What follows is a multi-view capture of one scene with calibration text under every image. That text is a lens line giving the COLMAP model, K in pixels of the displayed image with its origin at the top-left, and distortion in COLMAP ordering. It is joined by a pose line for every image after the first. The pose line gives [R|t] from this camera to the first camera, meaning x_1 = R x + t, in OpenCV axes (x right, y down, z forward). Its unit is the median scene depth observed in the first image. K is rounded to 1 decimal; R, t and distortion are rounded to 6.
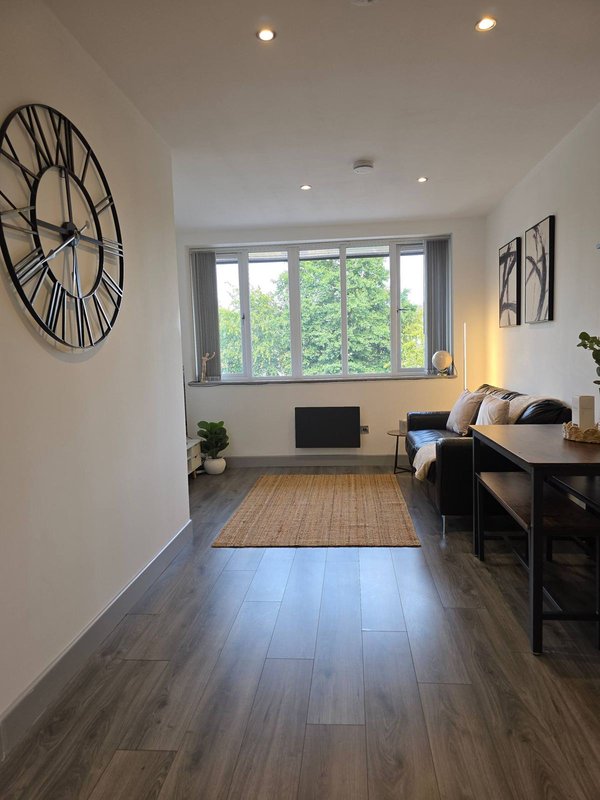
lens RADIAL K [[534.0, 0, 299.7], [0, 534.0, 400.0], [0, 0, 1]] dist [0.065025, -0.060975]
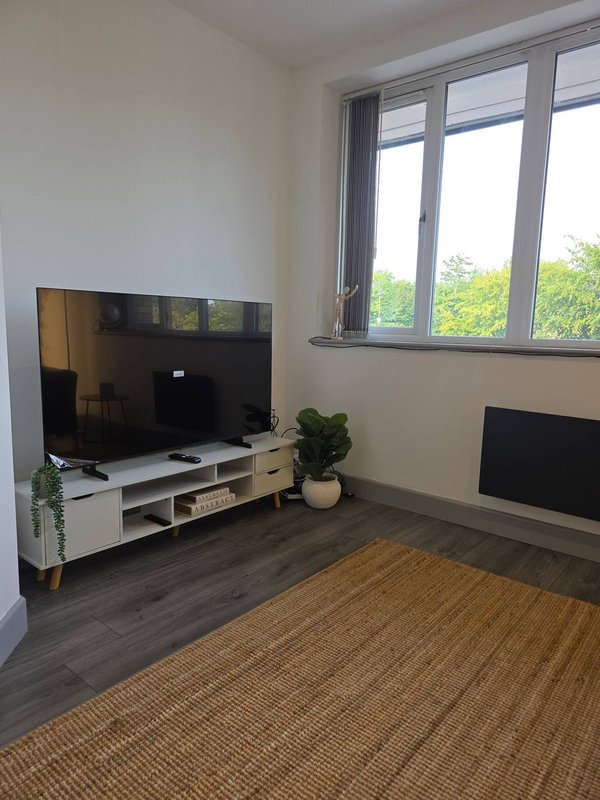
lens RADIAL K [[536.7, 0, 309.8], [0, 536.7, 393.7], [0, 0, 1]] dist [0.062839, -0.055461]
pose [[0.829329, 0.122672, -0.545128, 0.166490], [-0.096624, 0.992390, 0.076323, -0.024617], [0.550342, -0.010624, 0.834871, 0.755235]]
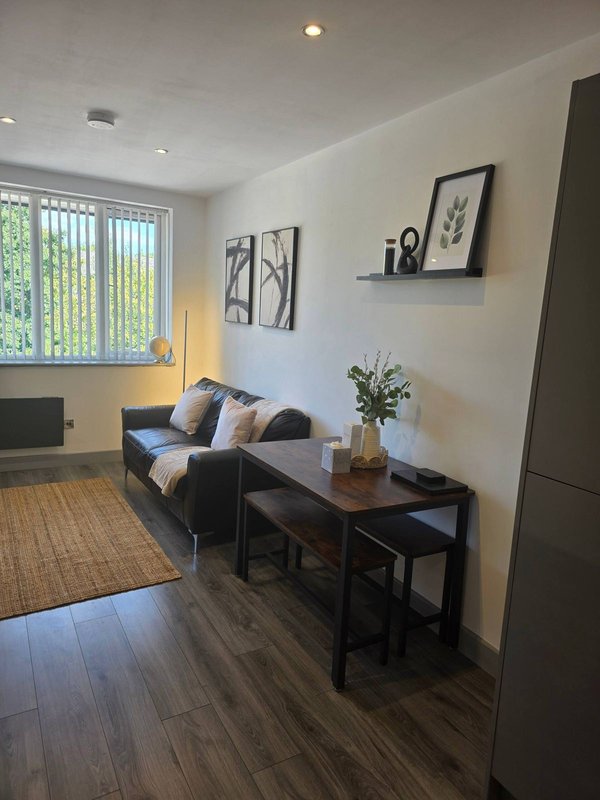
lens RADIAL K [[537.9, 0, 305.6], [0, 537.9, 399.1], [0, 0, 1]] dist [0.067699, -0.062666]
pose [[0.807230, -0.017227, 0.589986, -0.117142], [-0.033043, 0.996687, 0.074313, -0.085669], [-0.589312, -0.079483, 0.803987, 0.129856]]
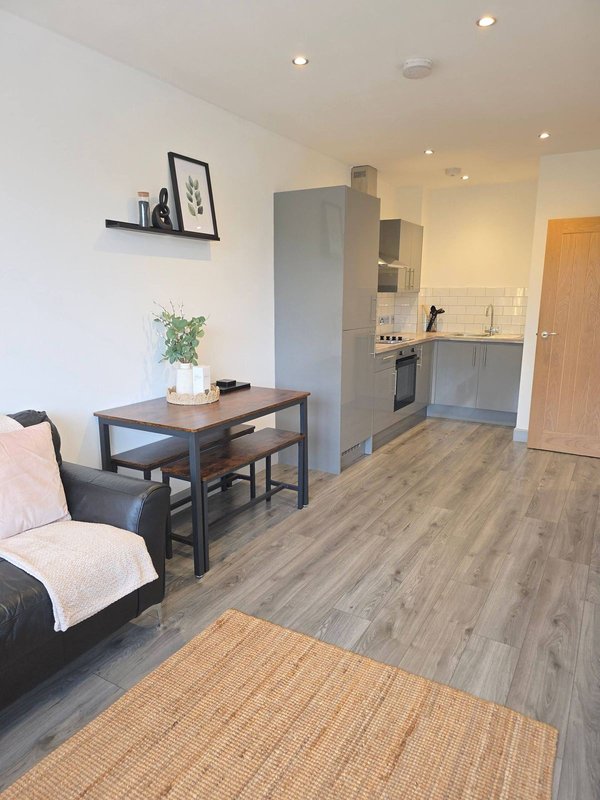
lens RADIAL K [[534.0, 0, 299.7], [0, 534.0, 400.0], [0, 0, 1]] dist [0.065025, -0.060975]
pose [[-0.904872, -0.056848, 0.421871, -0.123078], [0.060253, 0.963961, 0.259131, -0.150077], [-0.421398, 0.259899, -0.868836, 1.266117]]
